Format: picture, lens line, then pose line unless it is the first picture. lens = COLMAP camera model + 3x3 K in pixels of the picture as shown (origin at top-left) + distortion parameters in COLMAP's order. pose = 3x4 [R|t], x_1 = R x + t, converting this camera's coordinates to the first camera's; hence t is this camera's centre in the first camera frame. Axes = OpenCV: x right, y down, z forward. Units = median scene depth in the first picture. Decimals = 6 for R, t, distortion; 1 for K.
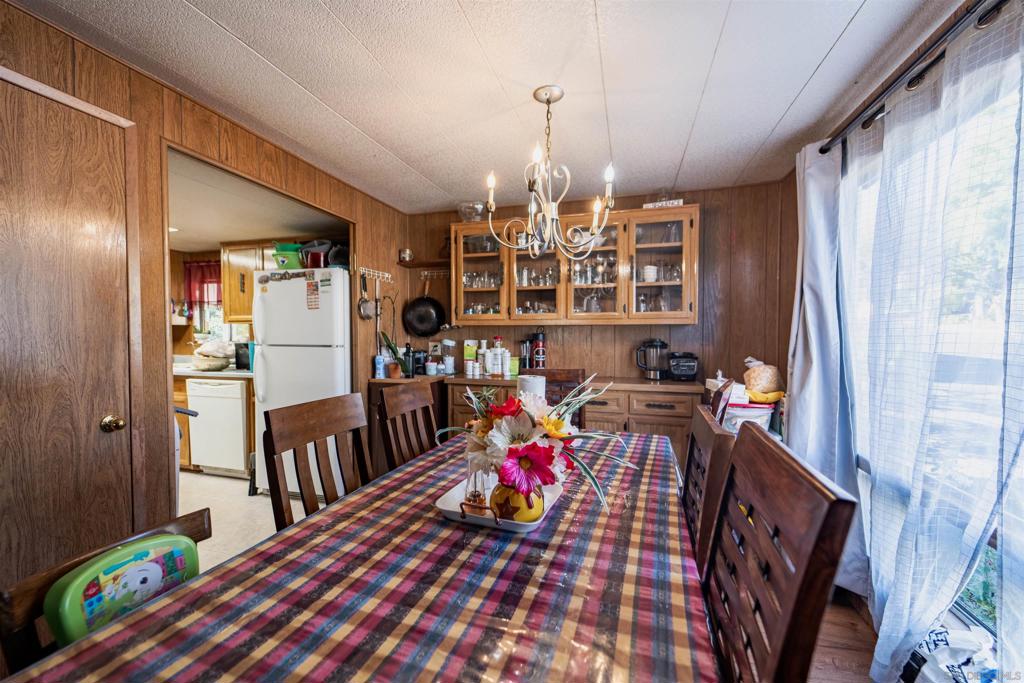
lens RADIAL K [[410.1, 0, 518.9], [0, 410.1, 343.9], [0, 0, 1]] dist [-0.000872, -0.000018]
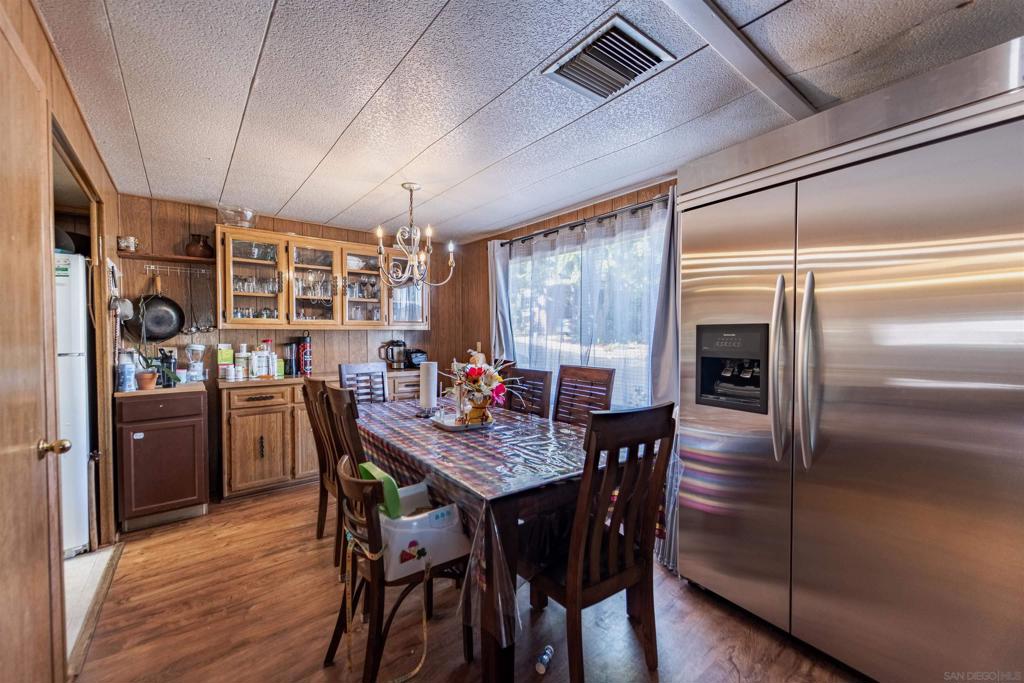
lens RADIAL K [[410.1, 0, 508.4], [0, 410.1, 339.3], [0, 0, 1]] dist [-0.000872, -0.000018]
pose [[0.587998, -0.010164, 0.808799, -0.550412], [0.022741, 0.999734, -0.003970, -0.001023], [-0.808543, 0.020727, 0.588072, -0.123205]]
